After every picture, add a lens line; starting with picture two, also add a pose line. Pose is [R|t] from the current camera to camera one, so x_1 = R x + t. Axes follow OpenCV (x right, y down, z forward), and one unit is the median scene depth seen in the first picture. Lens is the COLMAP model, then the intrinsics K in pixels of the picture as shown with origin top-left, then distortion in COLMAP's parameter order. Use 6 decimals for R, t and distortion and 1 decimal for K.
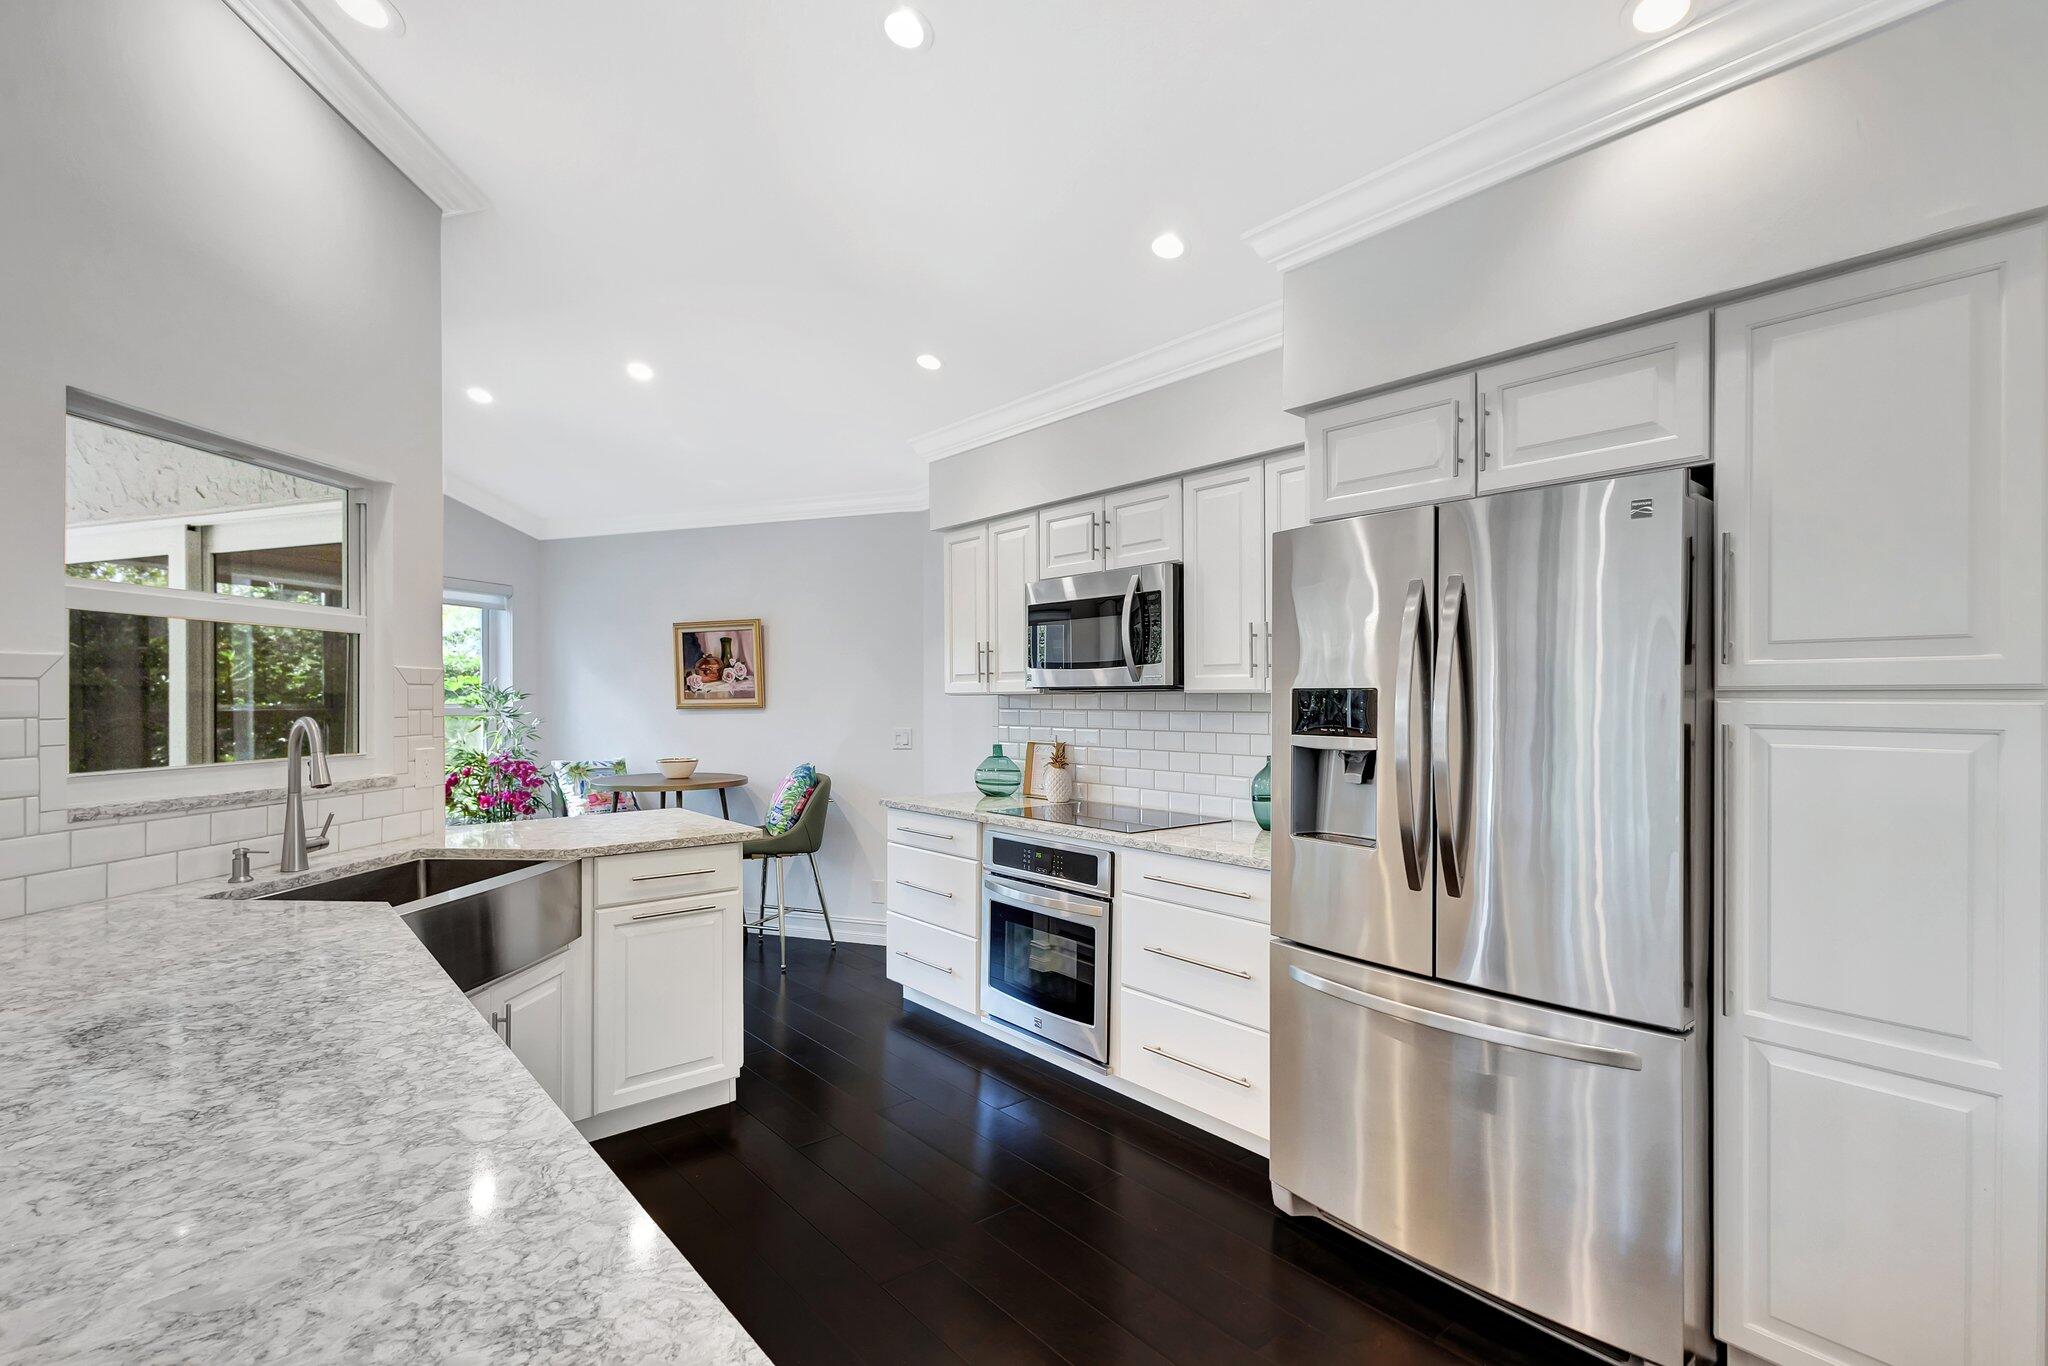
lens RADIAL K [[948.8, 0, 1002.9], [0, 948.8, 695.8], [0, 0, 1]] dist [0.011463, 0.000044]
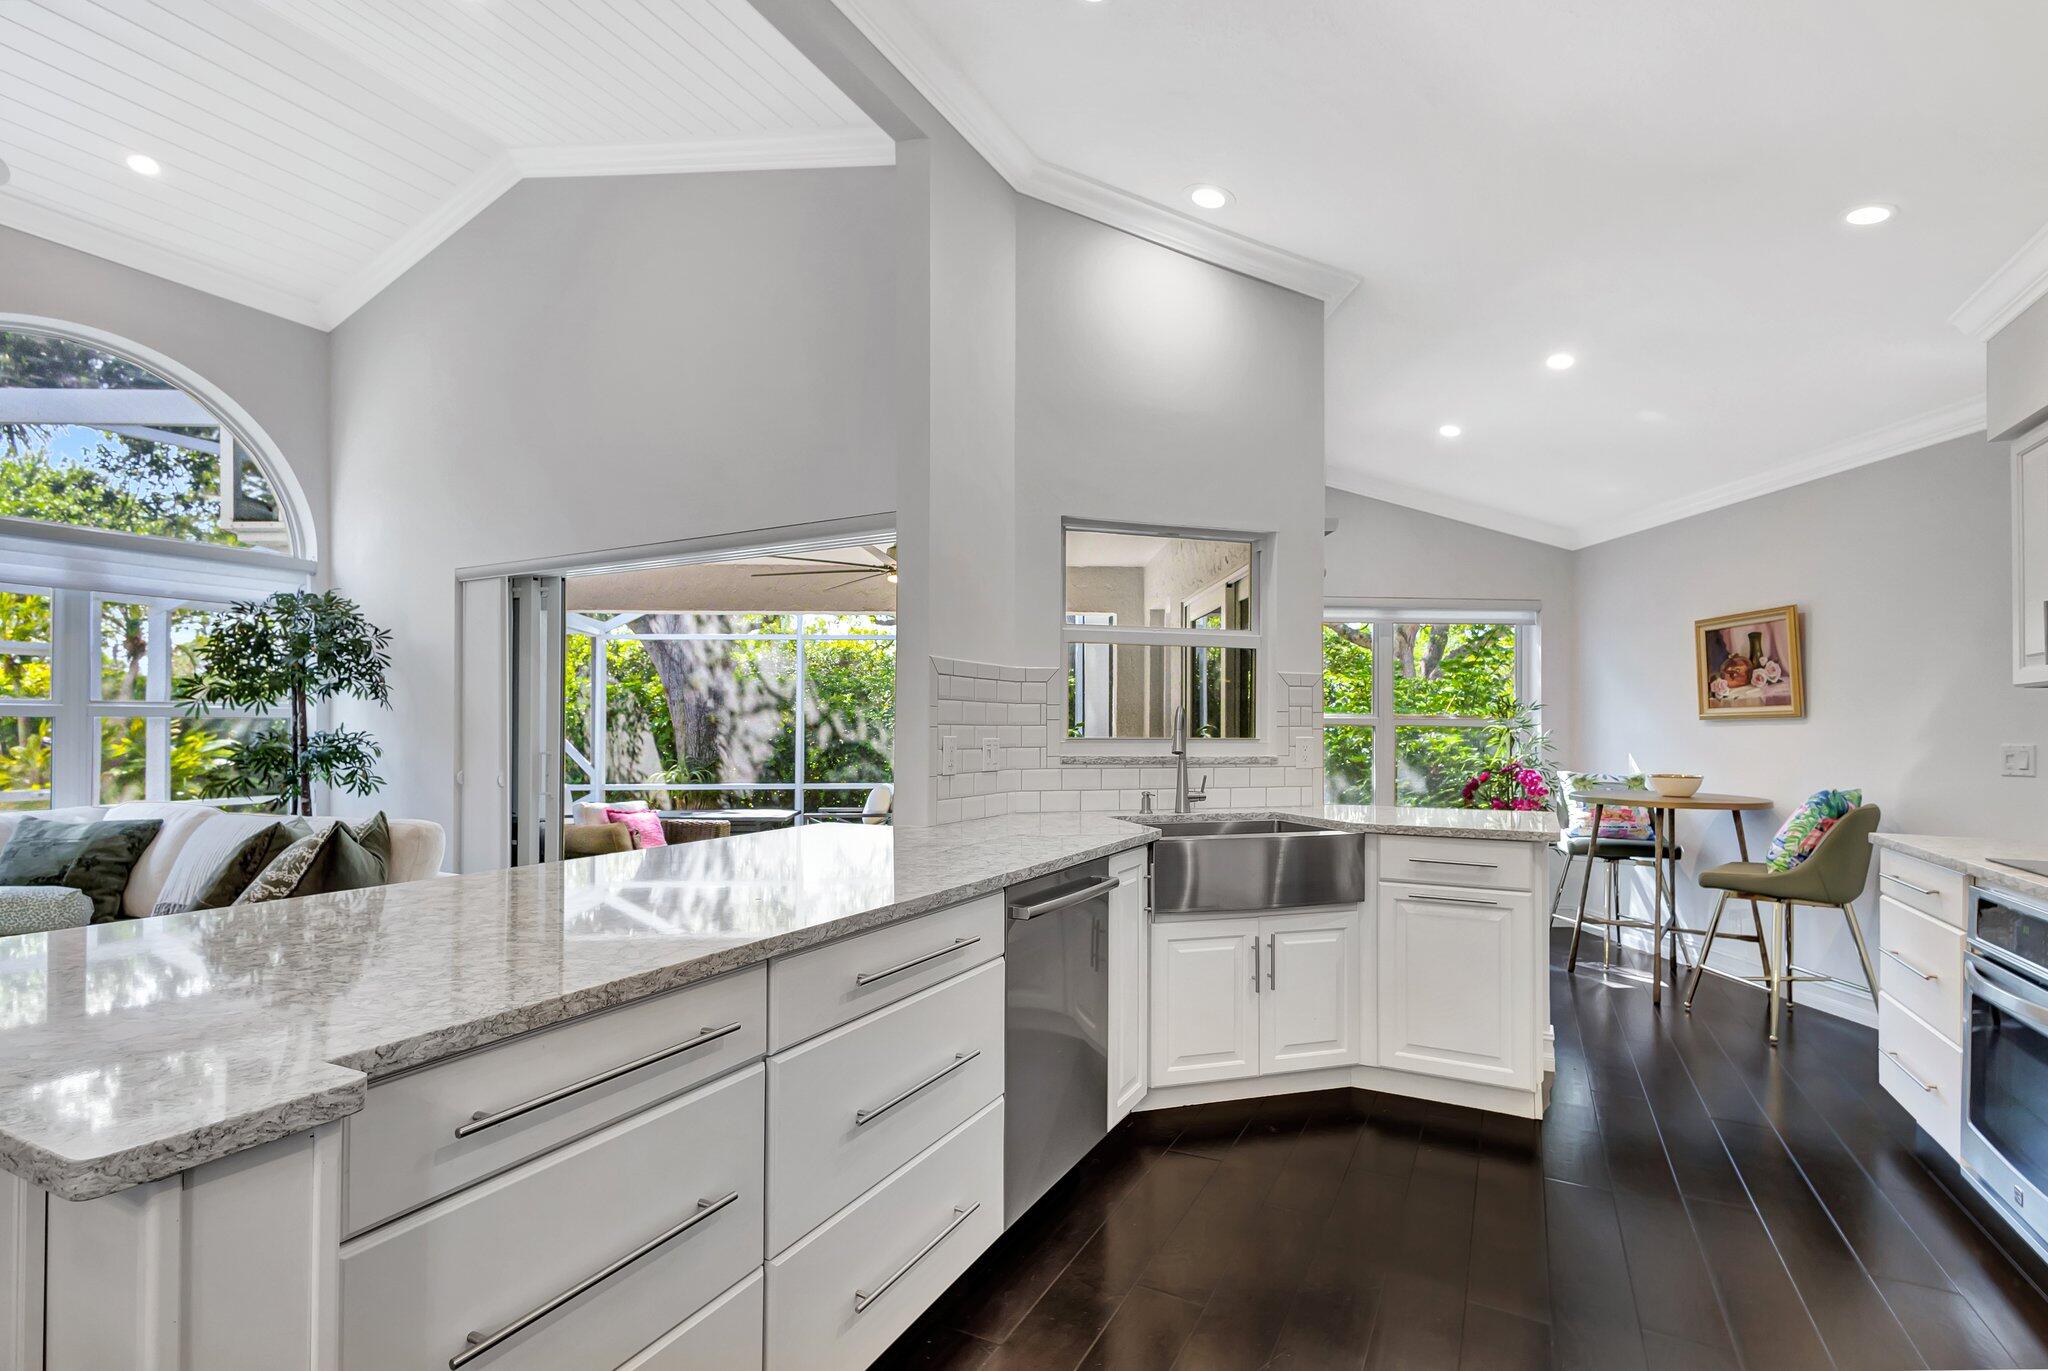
lens RADIAL K [[947.5, 0, 1027.4], [0, 947.5, 717.0], [0, 0, 1]] dist [0.002010, 0.000148]
pose [[0.393759, -0.006880, -0.919188, 0.311369], [-0.004360, 0.999947, -0.009353, 0.032821], [0.919204, 0.007690, 0.393708, 0.136191]]
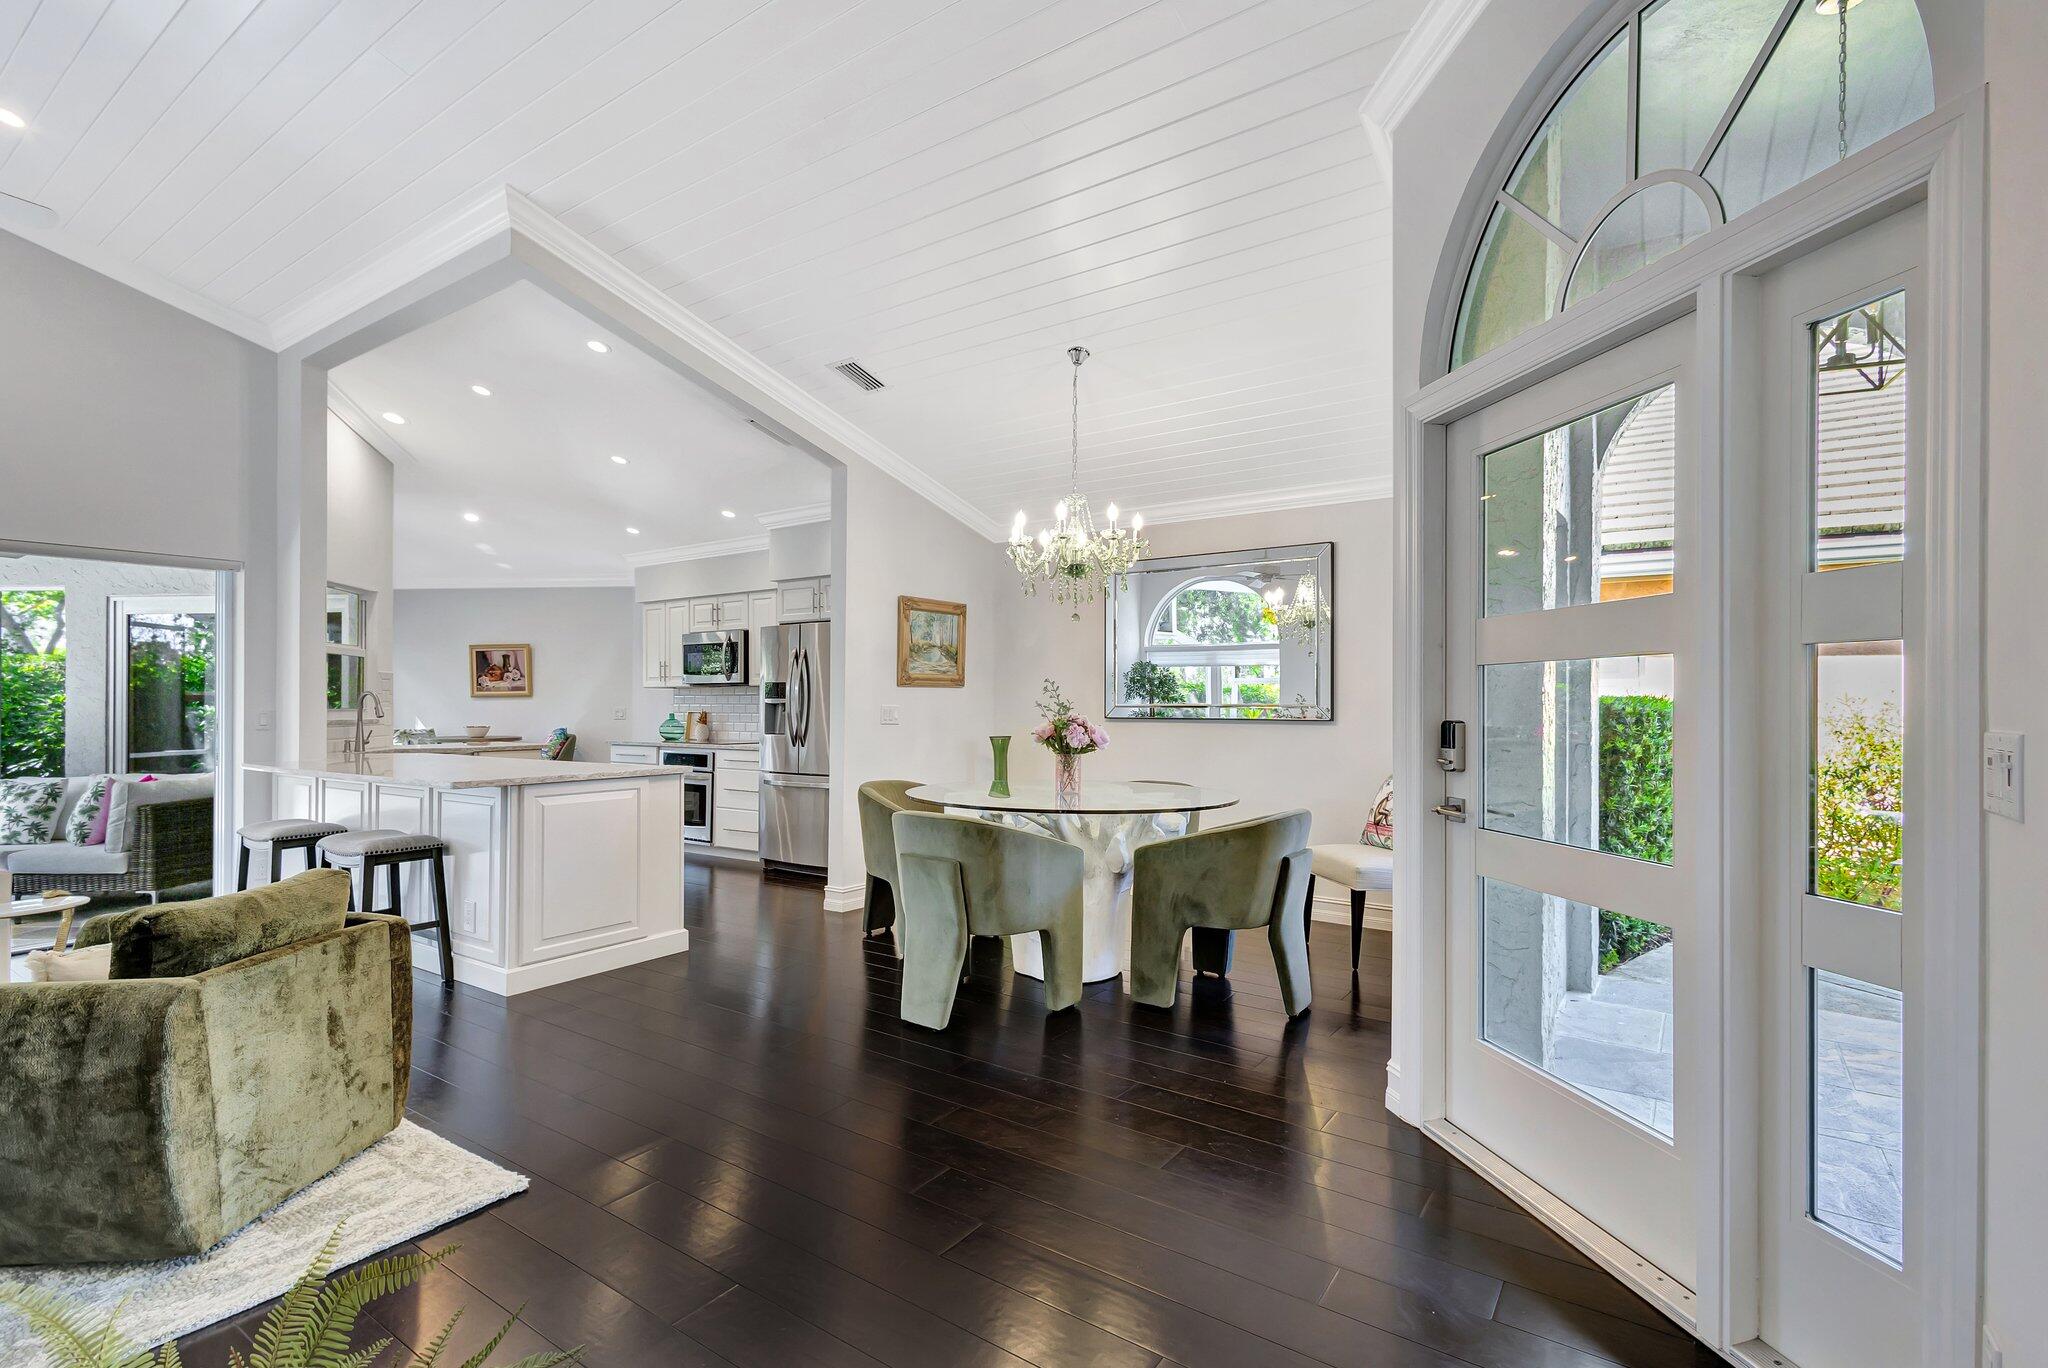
lens RADIAL K [[949.8, 0, 1028.2], [0, 949.8, 697.4], [0, 0, 1]] dist [-0.001725, -0.000054]
pose [[0.956767, 0.002538, 0.290845, 0.146383], [-0.000719, 0.999980, -0.006361, 0.034682], [-0.290855, 0.005877, 0.956749, -1.242695]]
